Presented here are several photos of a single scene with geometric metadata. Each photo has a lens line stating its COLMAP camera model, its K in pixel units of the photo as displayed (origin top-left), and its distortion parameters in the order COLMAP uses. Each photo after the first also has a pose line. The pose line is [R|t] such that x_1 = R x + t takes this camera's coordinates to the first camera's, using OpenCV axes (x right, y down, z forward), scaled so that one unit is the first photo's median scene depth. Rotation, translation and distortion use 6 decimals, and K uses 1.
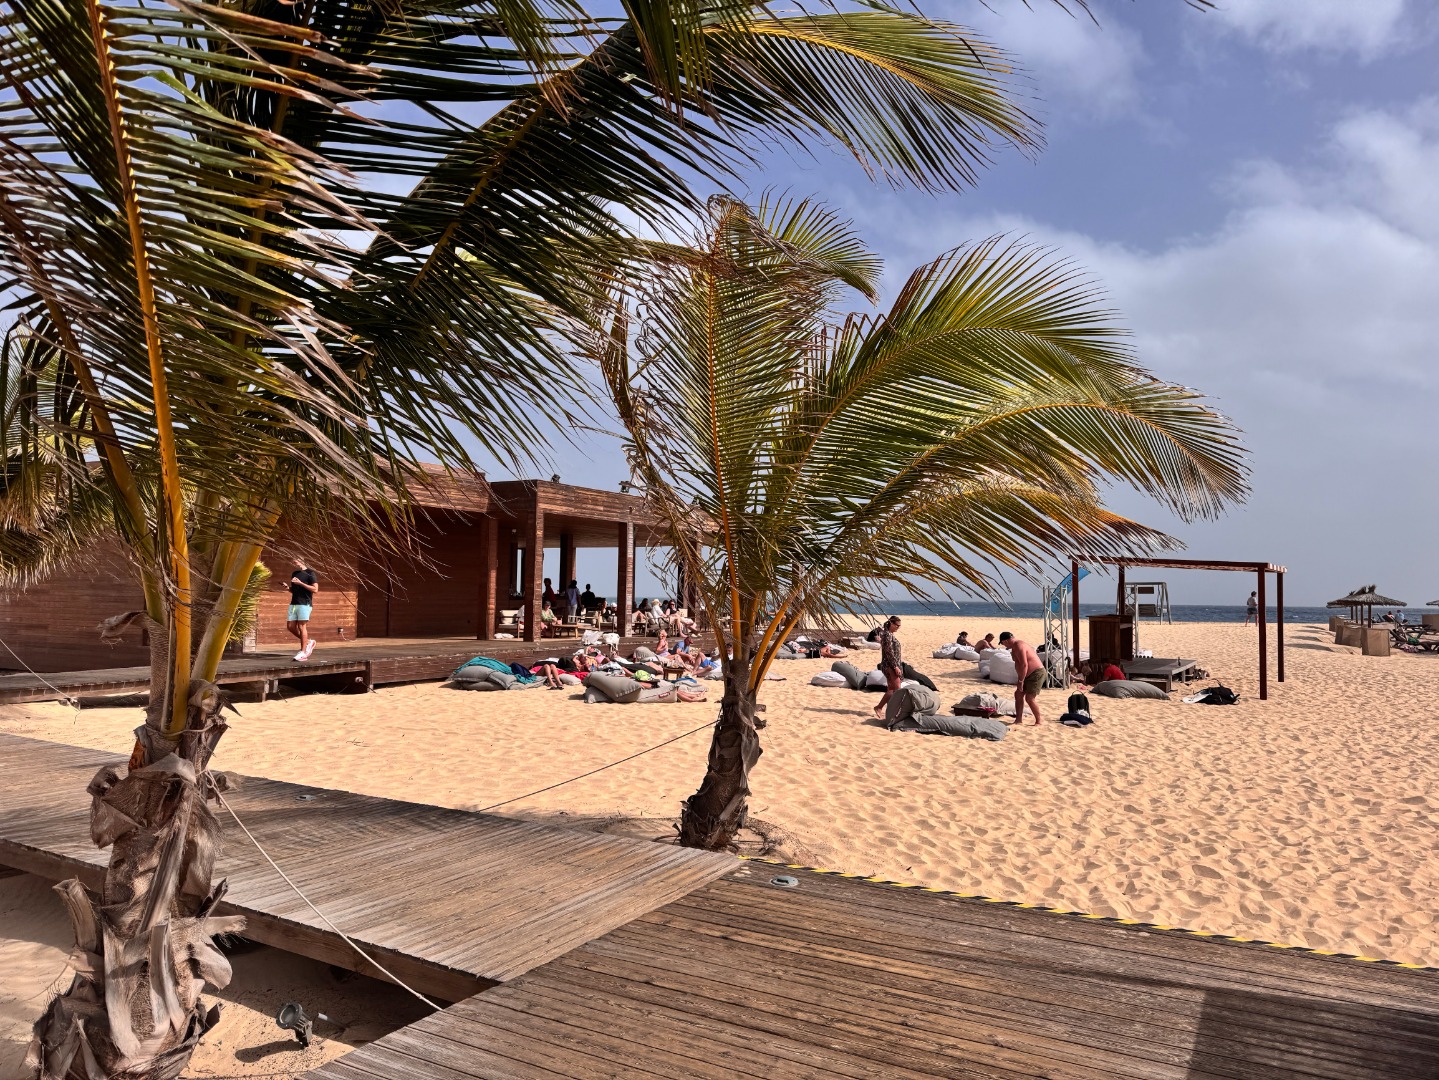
lens RADIAL K [[1008.4, 0, 722.1], [0, 1008.4, 530.1], [0, 0, 1]] dist [-0.010430, -0.015127]
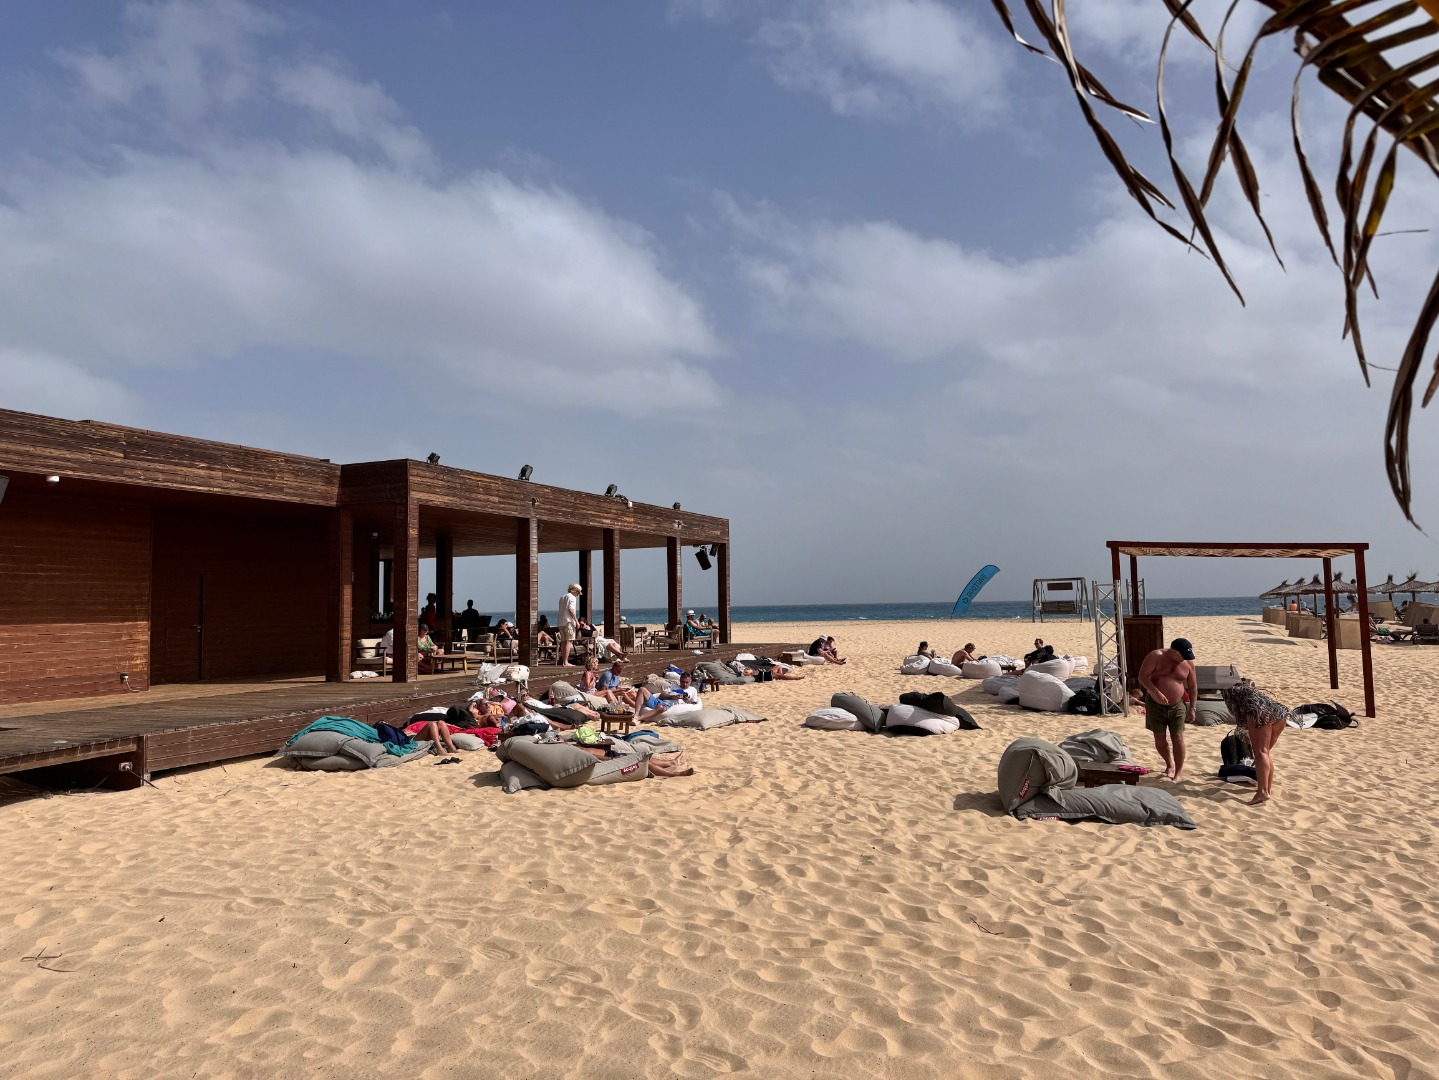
lens RADIAL K [[1008.4, 0, 769.1], [0, 1008.4, 532.4], [0, 0, 1]] dist [-0.010430, -0.015127]
pose [[0.984885, -0.022801, 0.171704, -0.065830], [0.023641, 0.999716, -0.002846, 0.013662], [-0.171591, 0.006862, 0.985144, 0.300072]]
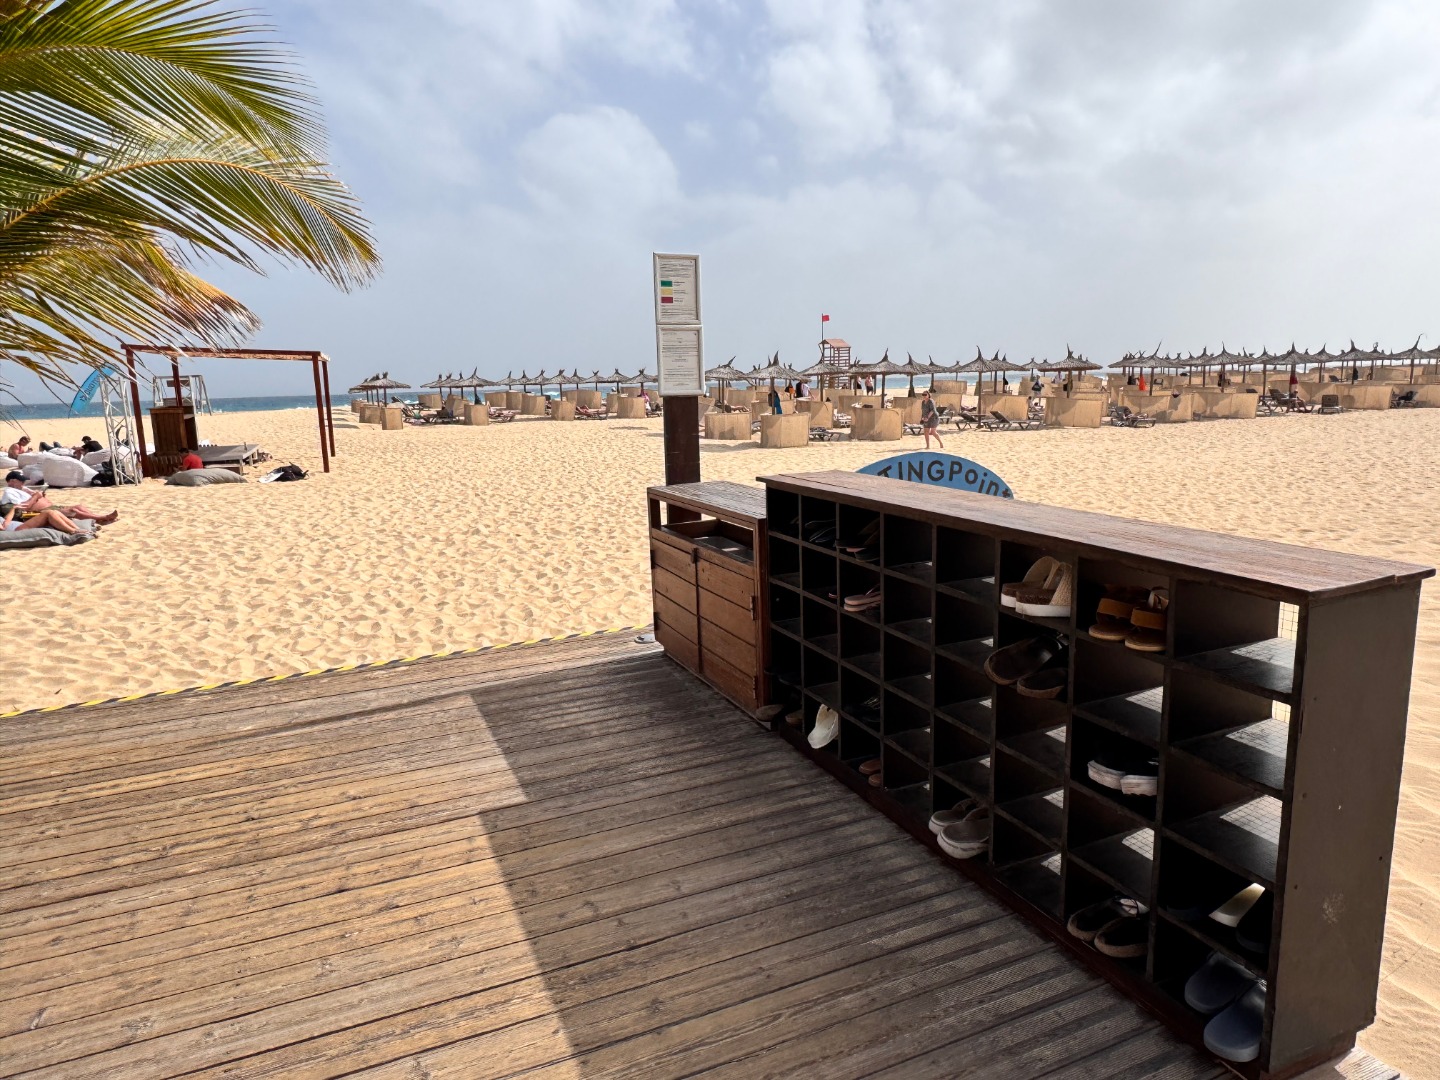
lens RADIAL K [[902.9, 0, 725.8], [0, 902.9, 548.1], [0, 0, 1]] dist [-0.010090, -0.004083]
pose [[0.586616, -0.180398, 0.789518, -0.027028], [-0.014364, 0.972405, 0.232858, 0.006174], [-0.809738, -0.147939, 0.567837, 0.029663]]
